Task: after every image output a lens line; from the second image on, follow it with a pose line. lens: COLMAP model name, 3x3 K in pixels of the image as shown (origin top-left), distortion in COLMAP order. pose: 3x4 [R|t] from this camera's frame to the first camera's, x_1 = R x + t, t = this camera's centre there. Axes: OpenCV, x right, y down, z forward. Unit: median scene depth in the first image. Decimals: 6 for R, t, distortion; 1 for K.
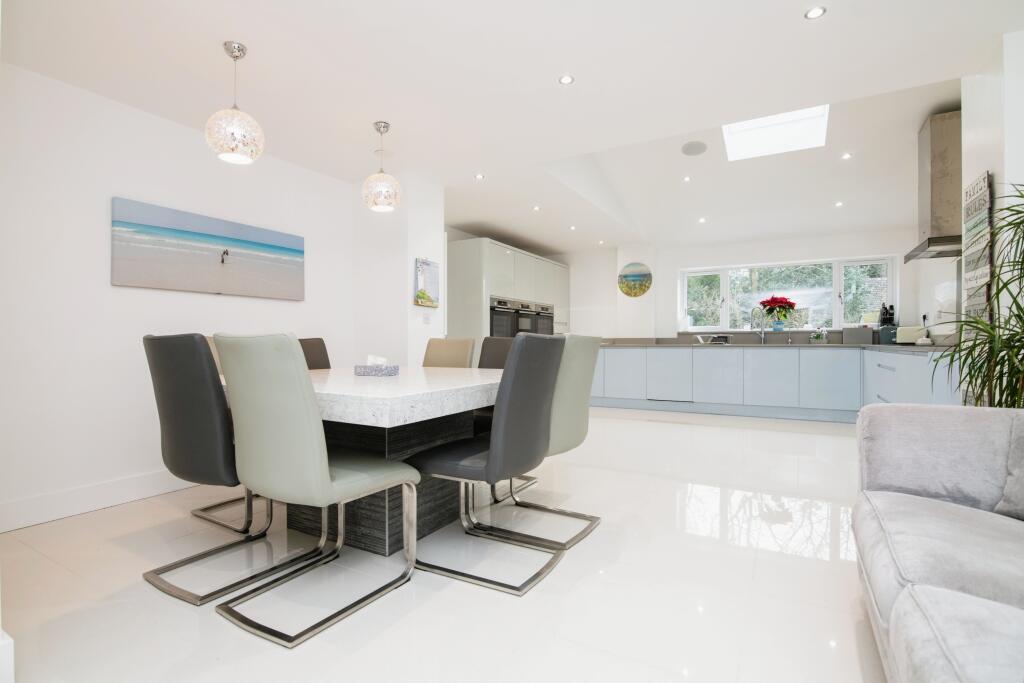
lens RADIAL K [[476.7, 0, 516.1], [0, 476.7, 344.7], [0, 0, 1]] dist [-0.001103, -0.000191]
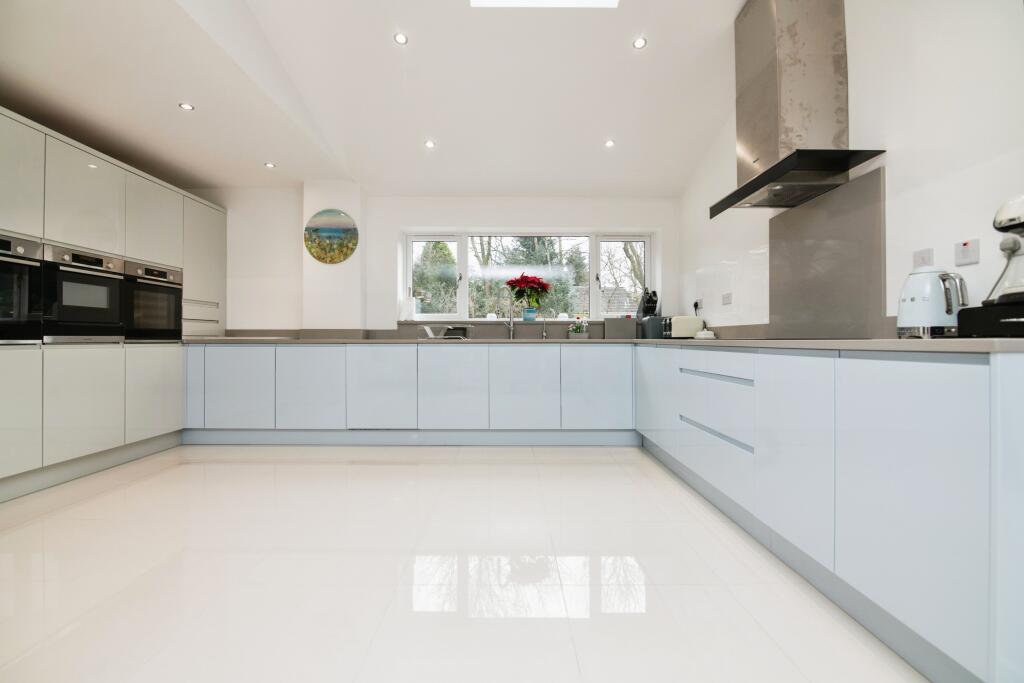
lens RADIAL K [[476.7, 0, 512.6], [0, 476.7, 339.6], [0, 0, 1]] dist [-0.001103, -0.000191]
pose [[0.867159, 0.003402, 0.498020, 0.156920], [-0.000984, 0.999986, -0.005117, 0.003336], [-0.498030, 0.003947, 0.867151, 0.366177]]
